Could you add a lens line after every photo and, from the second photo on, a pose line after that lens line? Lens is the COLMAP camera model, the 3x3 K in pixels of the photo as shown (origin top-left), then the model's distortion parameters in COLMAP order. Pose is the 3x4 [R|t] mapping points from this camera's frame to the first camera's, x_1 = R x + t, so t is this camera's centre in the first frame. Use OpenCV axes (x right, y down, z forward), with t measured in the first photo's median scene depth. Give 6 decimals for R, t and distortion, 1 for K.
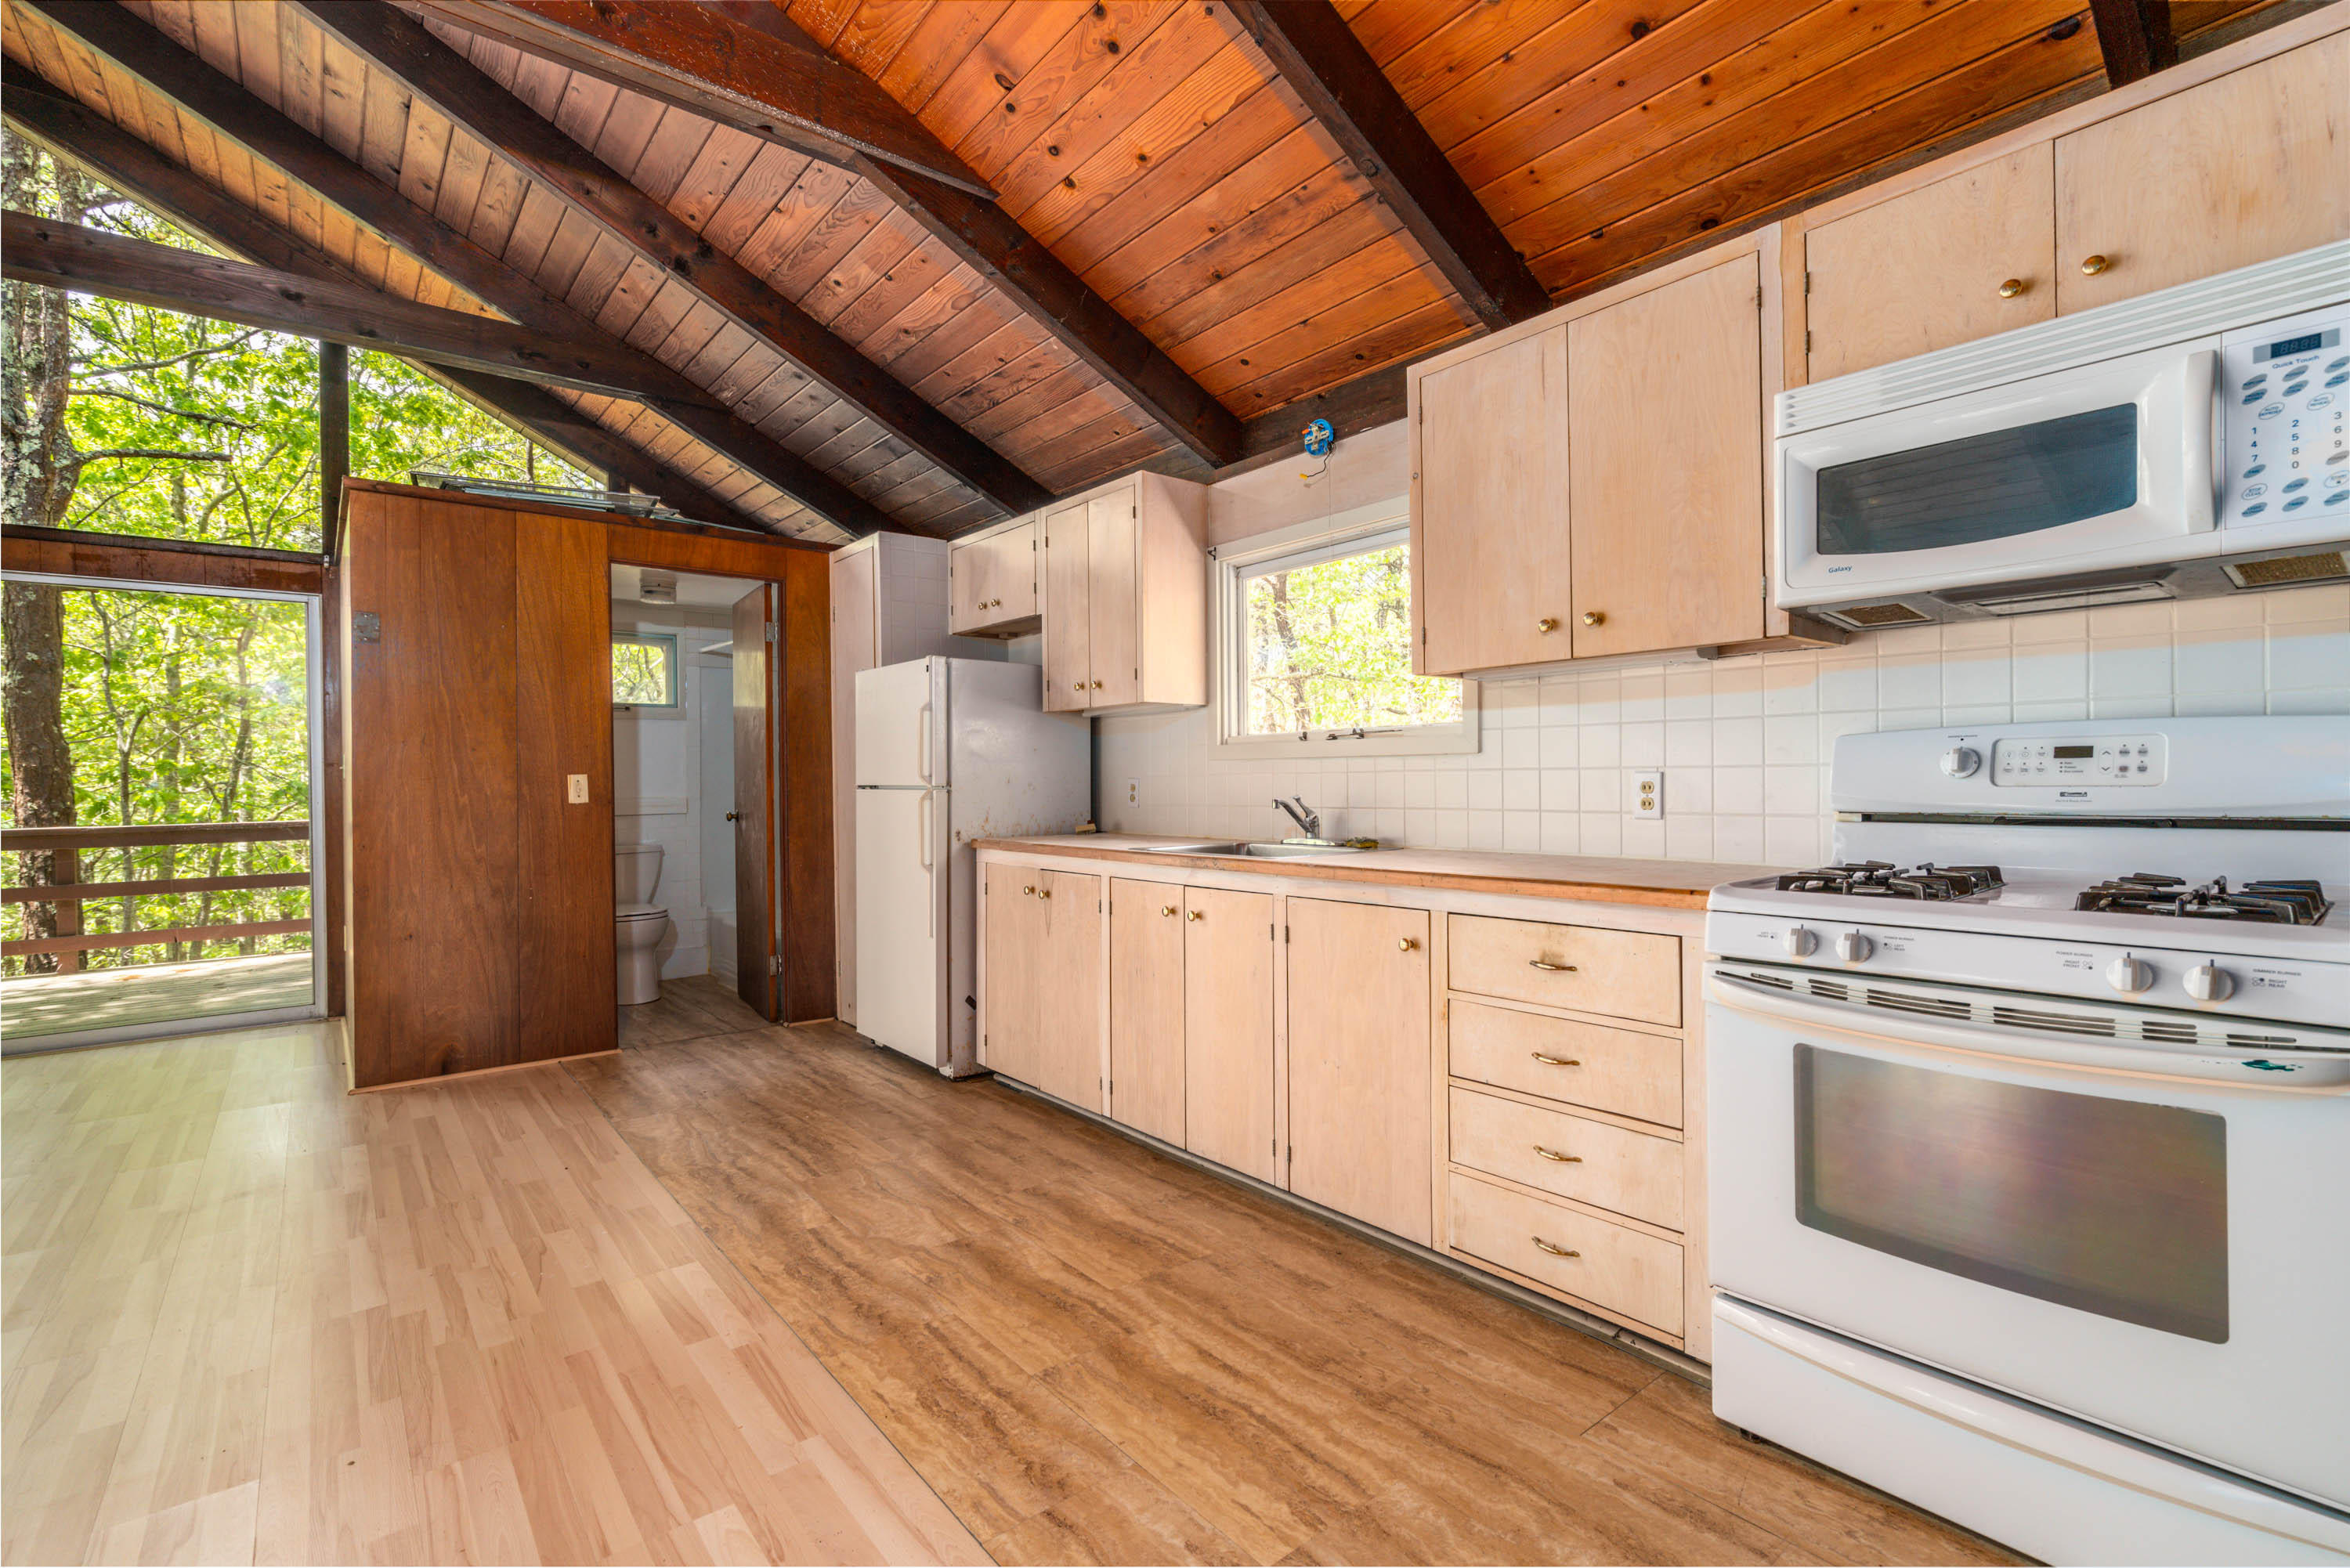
lens RADIAL K [[1076.0, 0, 1197.8], [0, 1076.0, 778.4], [0, 0, 1]] dist [-0.003589, 0.000730]
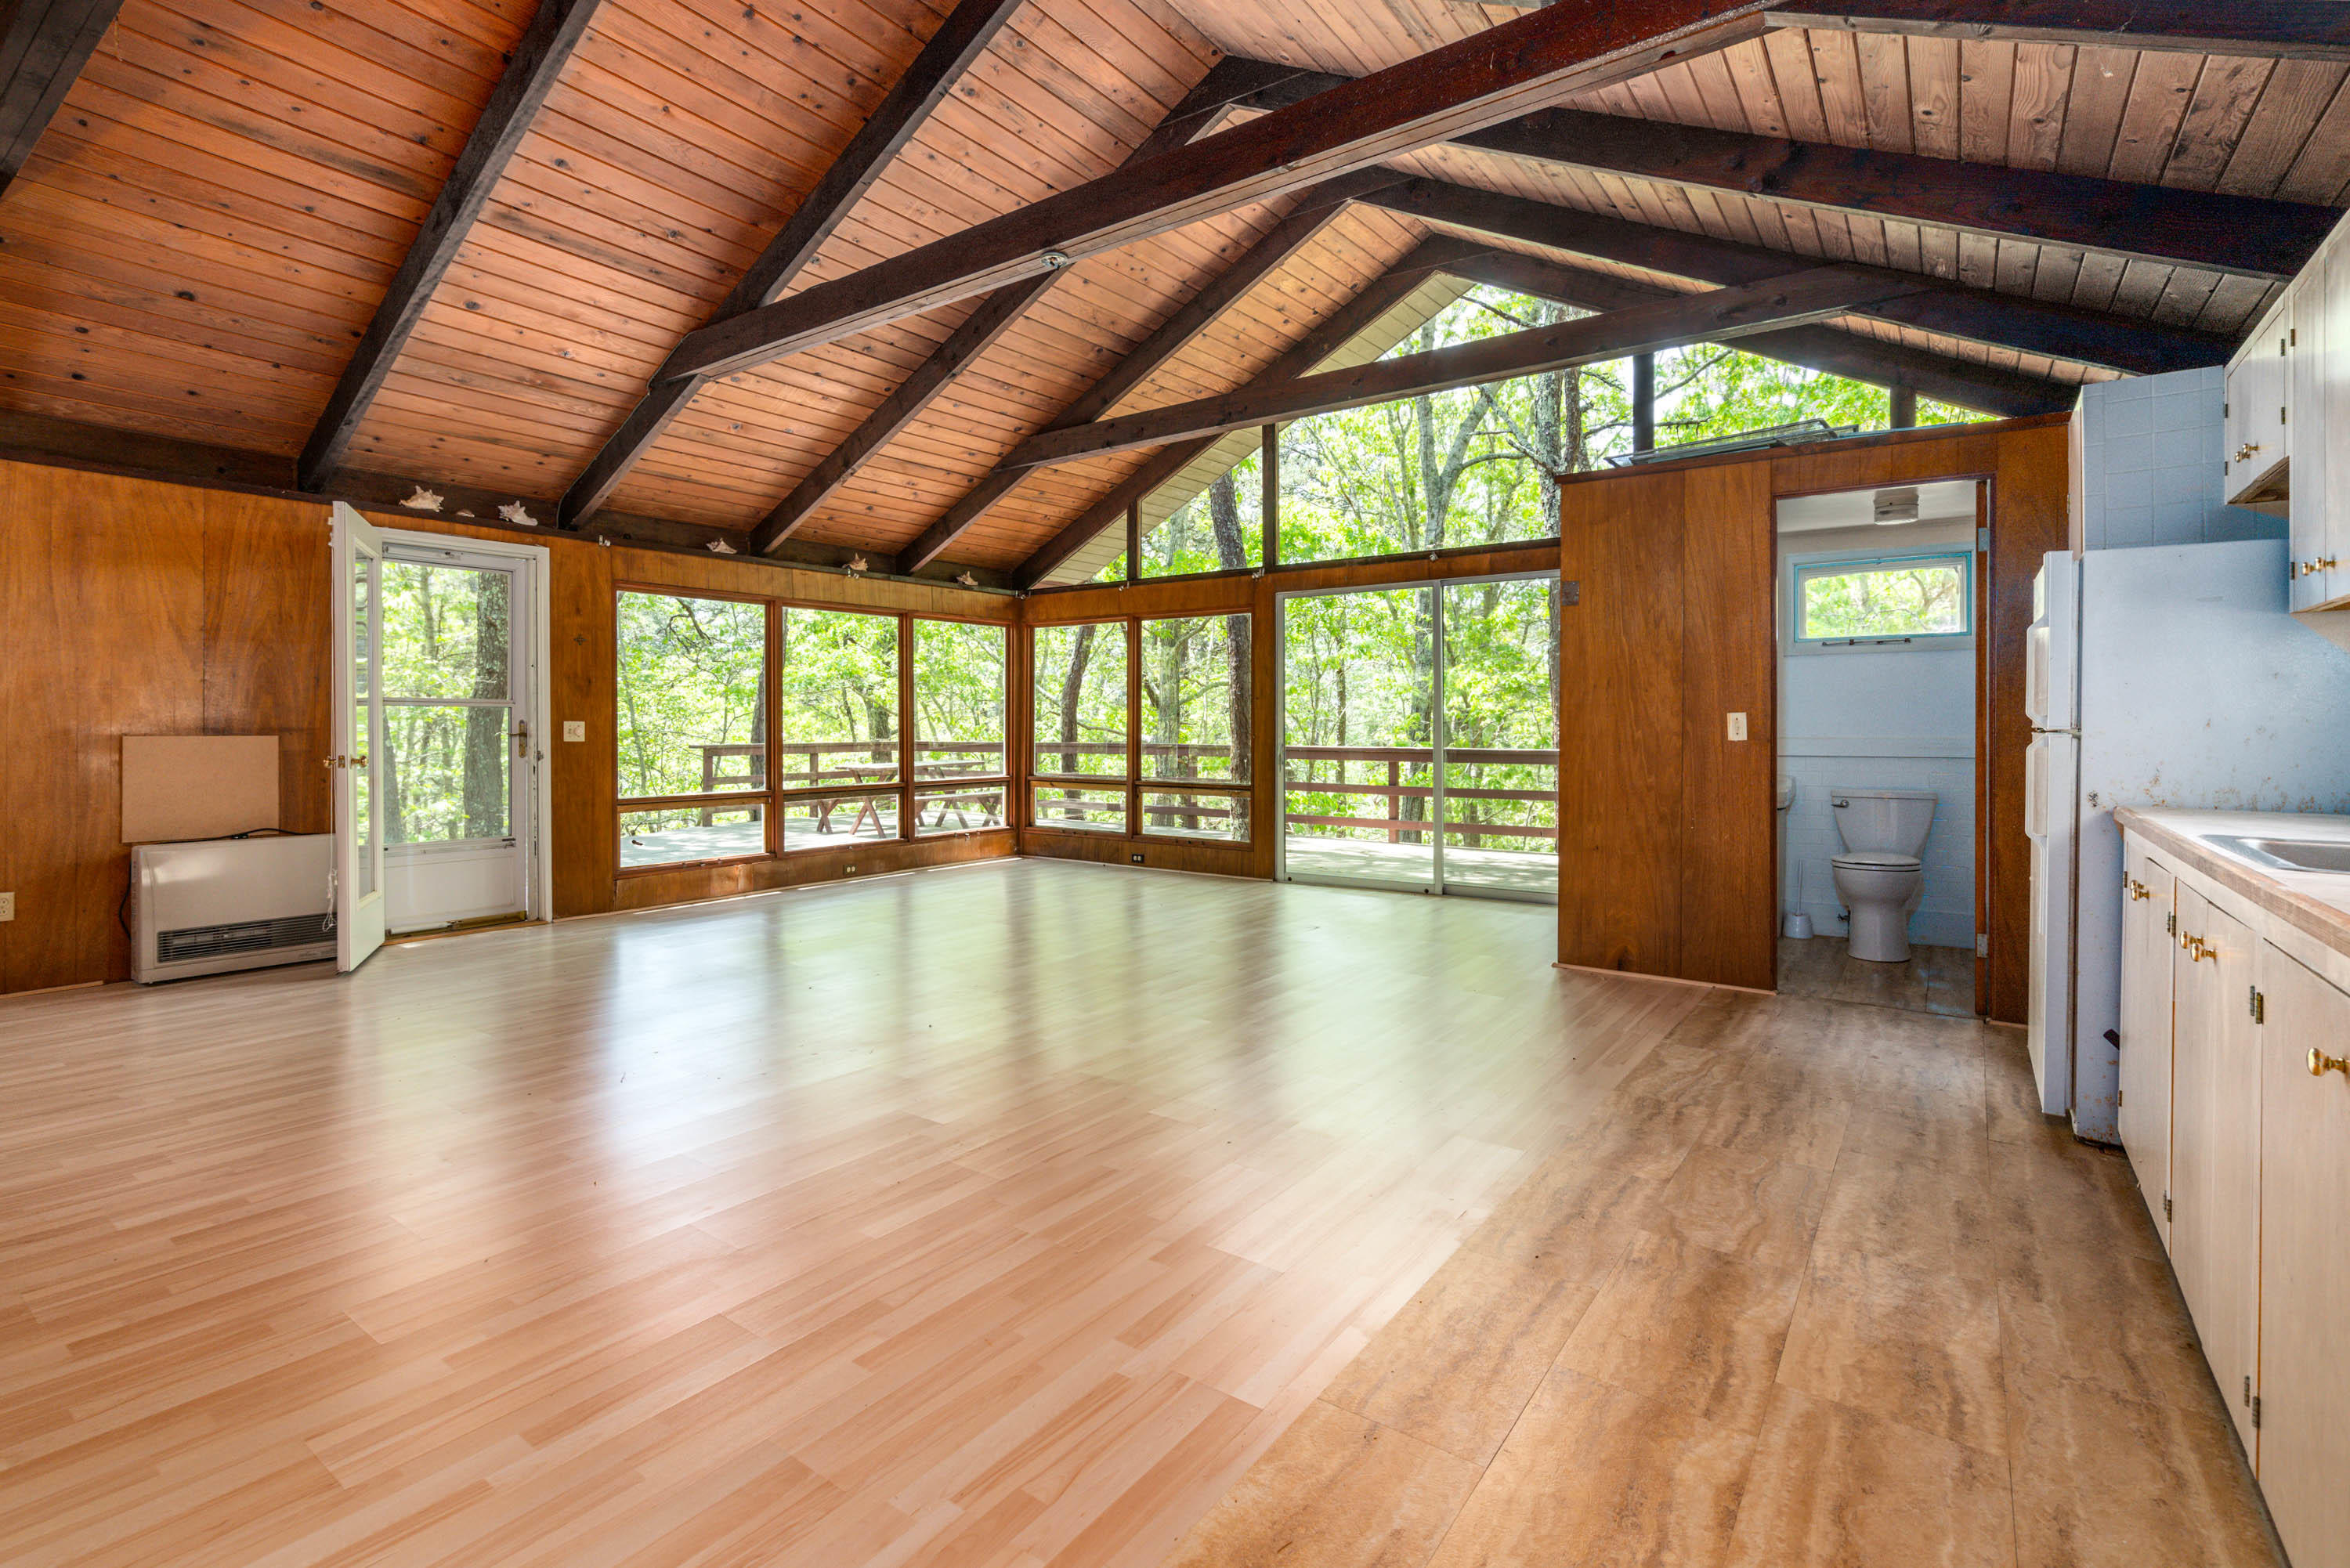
lens RADIAL K [[1076.0, 0, 1098.8], [0, 1076.0, 715.6], [0, 0, 1]] dist [-0.003589, 0.000730]
pose [[0.212331, 0.004144, -0.977189, 0.435876], [-0.003957, 0.999986, 0.003381, -0.002612], [0.977190, 0.003149, 0.212345, 0.276484]]
